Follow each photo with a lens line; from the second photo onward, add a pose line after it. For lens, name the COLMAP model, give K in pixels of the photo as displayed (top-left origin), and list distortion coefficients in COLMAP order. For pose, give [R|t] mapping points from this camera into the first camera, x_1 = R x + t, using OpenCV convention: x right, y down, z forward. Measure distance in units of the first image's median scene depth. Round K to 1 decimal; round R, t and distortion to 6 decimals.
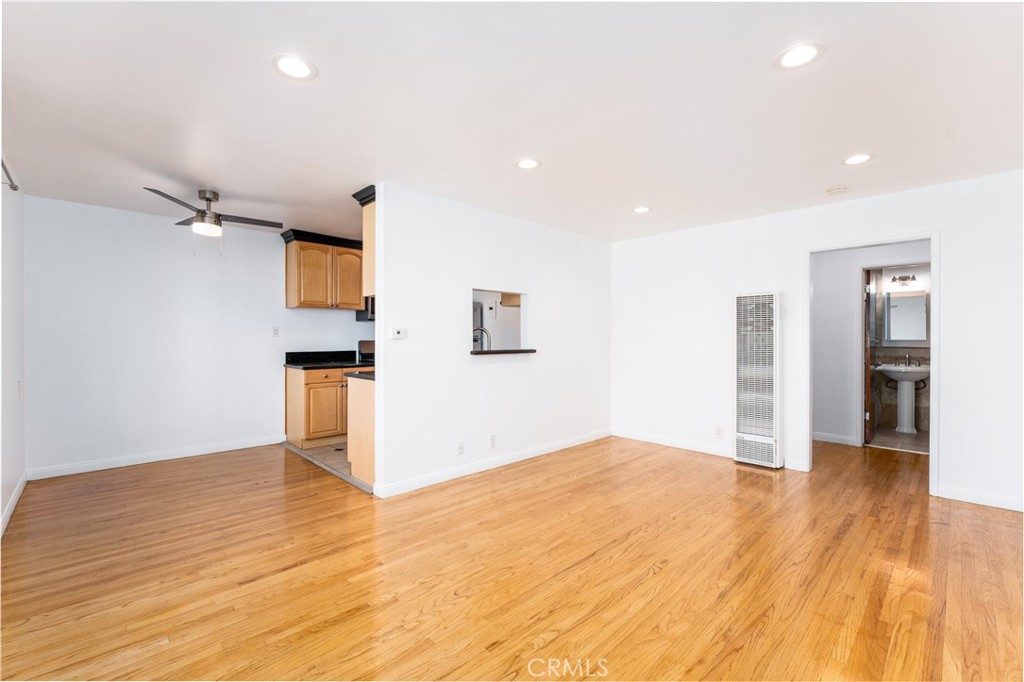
lens RADIAL K [[439.4, 0, 512.0], [0, 439.4, 341.0], [0, 0, 1]] dist [0.000225, -0.000011]
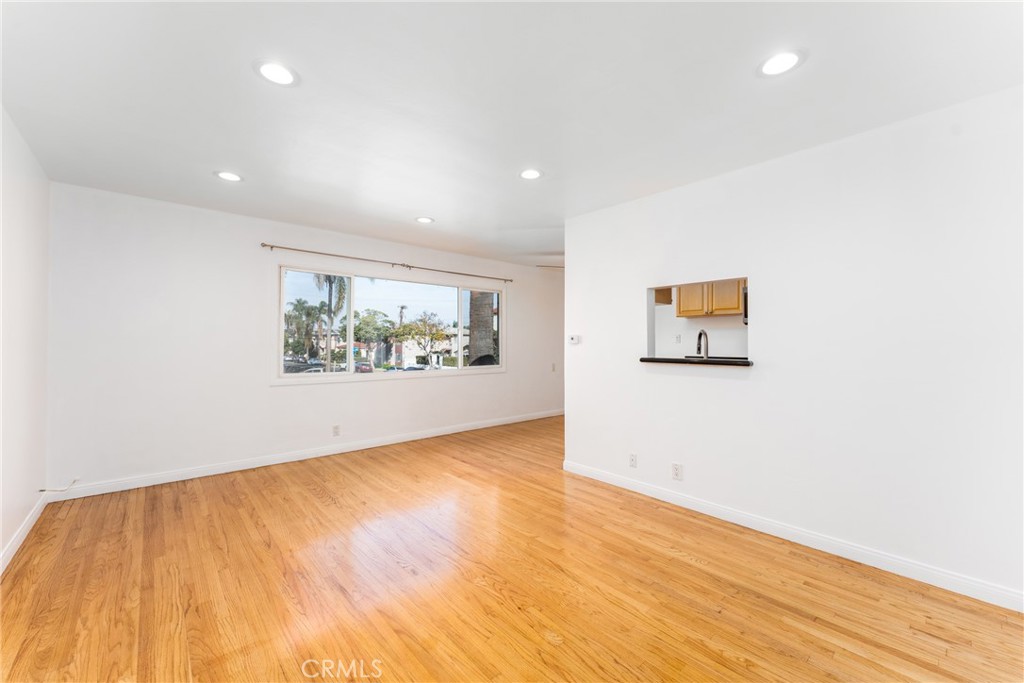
lens RADIAL K [[410.5, 0, 512.0], [0, 410.5, 341.5], [0, 0, 1]] dist [0.000020, -0.000039]
pose [[-0.054078, -0.006247, -0.998517, 0.730216], [-0.011418, 0.999919, -0.005638, -0.002547], [0.998471, 0.011096, -0.054145, 0.739917]]
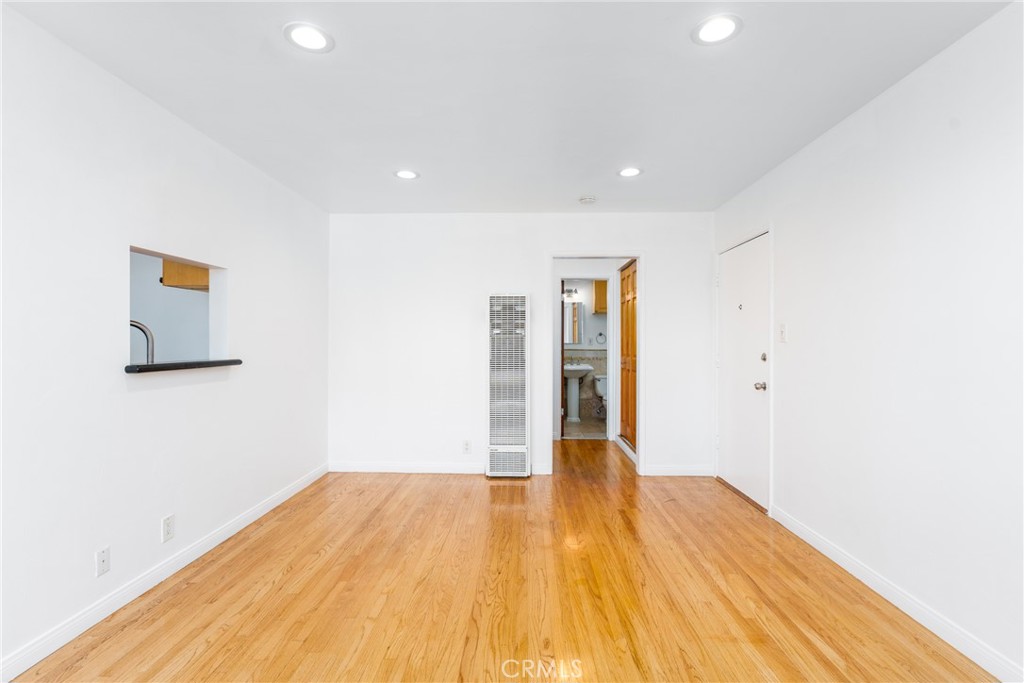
lens RADIAL K [[475.2, 0, 512.0], [0, 475.2, 341.5], [0, 0, 1]] dist [-0.001813, -0.000775]
pose [[0.719218, 0.000795, 0.694784, -0.147614], [0.003919, 0.999979, -0.005201, -0.001229], [-0.694774, 0.006463, 0.719199, 0.271877]]
